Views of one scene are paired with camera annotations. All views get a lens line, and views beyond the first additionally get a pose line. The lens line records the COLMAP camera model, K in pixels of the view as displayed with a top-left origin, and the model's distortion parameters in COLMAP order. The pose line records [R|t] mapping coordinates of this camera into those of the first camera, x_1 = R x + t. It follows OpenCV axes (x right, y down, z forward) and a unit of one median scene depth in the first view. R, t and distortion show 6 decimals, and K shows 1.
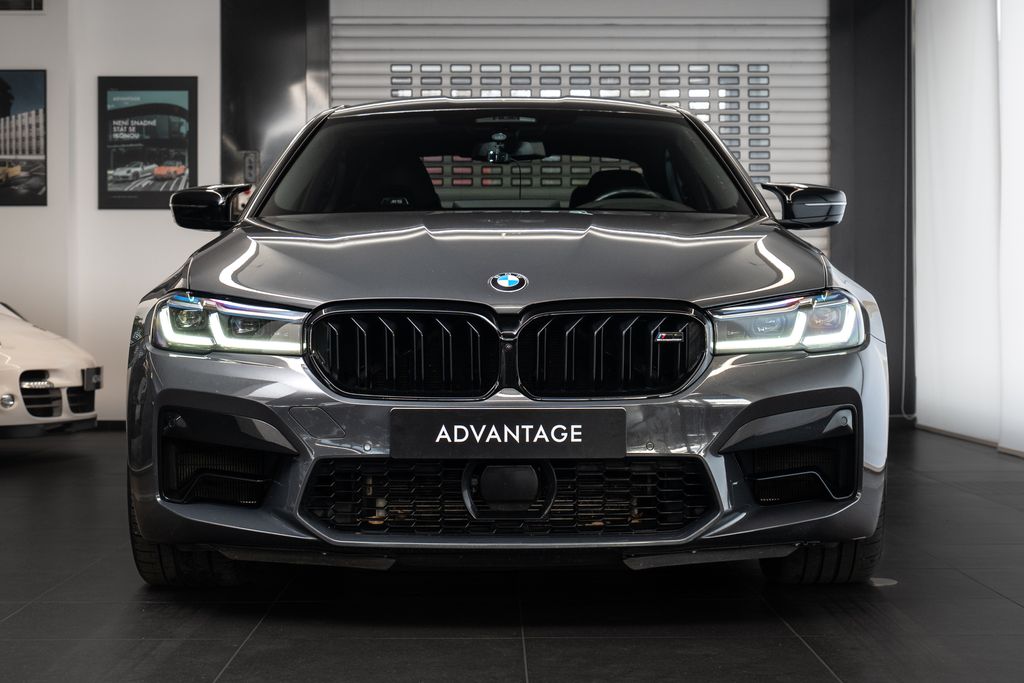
lens RADIAL K [[1864.2, 0, 502.9], [0, 1864.2, 345.9], [0, 0, 1]] dist [-0.020542, 0.000000]
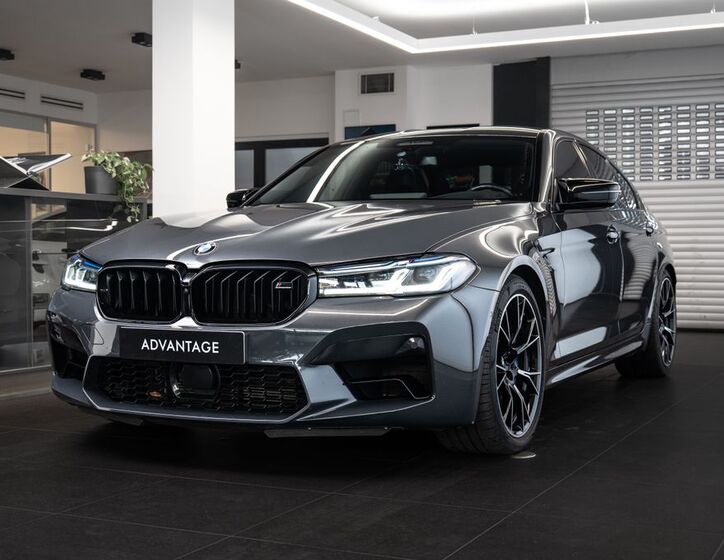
lens RADIAL K [[993.7, 0, 363.5], [0, 993.7, 276.2], [0, 0, 1]] dist [0.099863, 0.000000]
pose [[0.913241, 0.013474, -0.407196, 0.439125], [-0.010744, 0.999902, 0.008992, -0.018670], [0.407277, -0.003837, 0.913296, 0.269254]]
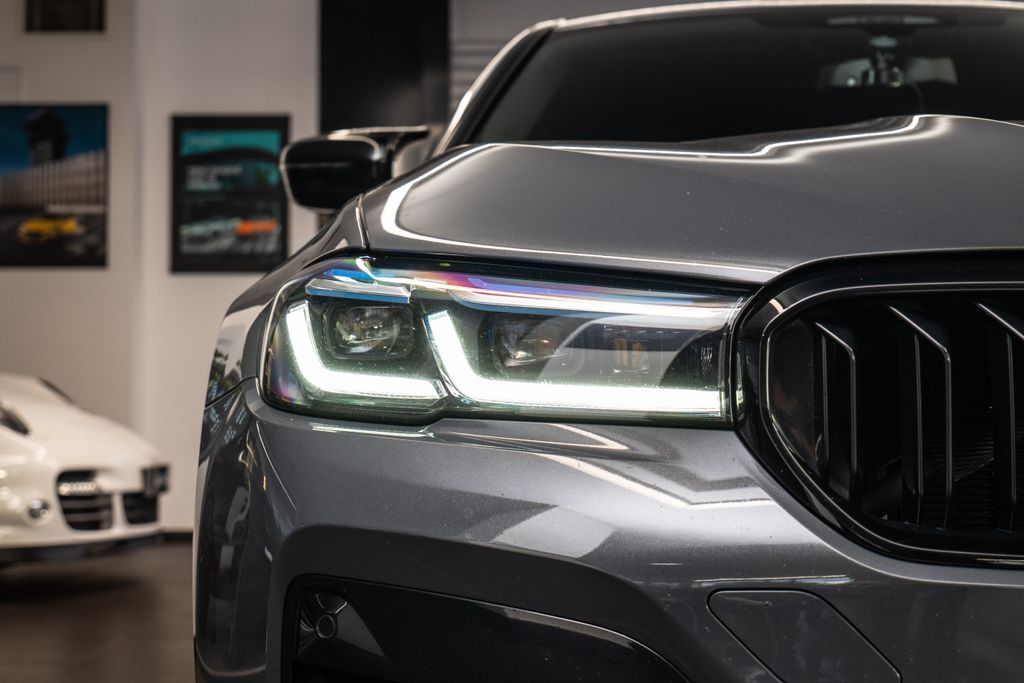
lens RADIAL K [[1864.2, 0, 521.3], [0, 1864.2, 341.8], [0, 0, 1]] dist [-0.020542, 0.000000]
pose [[0.999541, 0.001826, -0.030228, -0.125906], [-0.003518, 0.998425, -0.055997, 0.008312], [0.030078, 0.056078, 0.997973, 0.629403]]
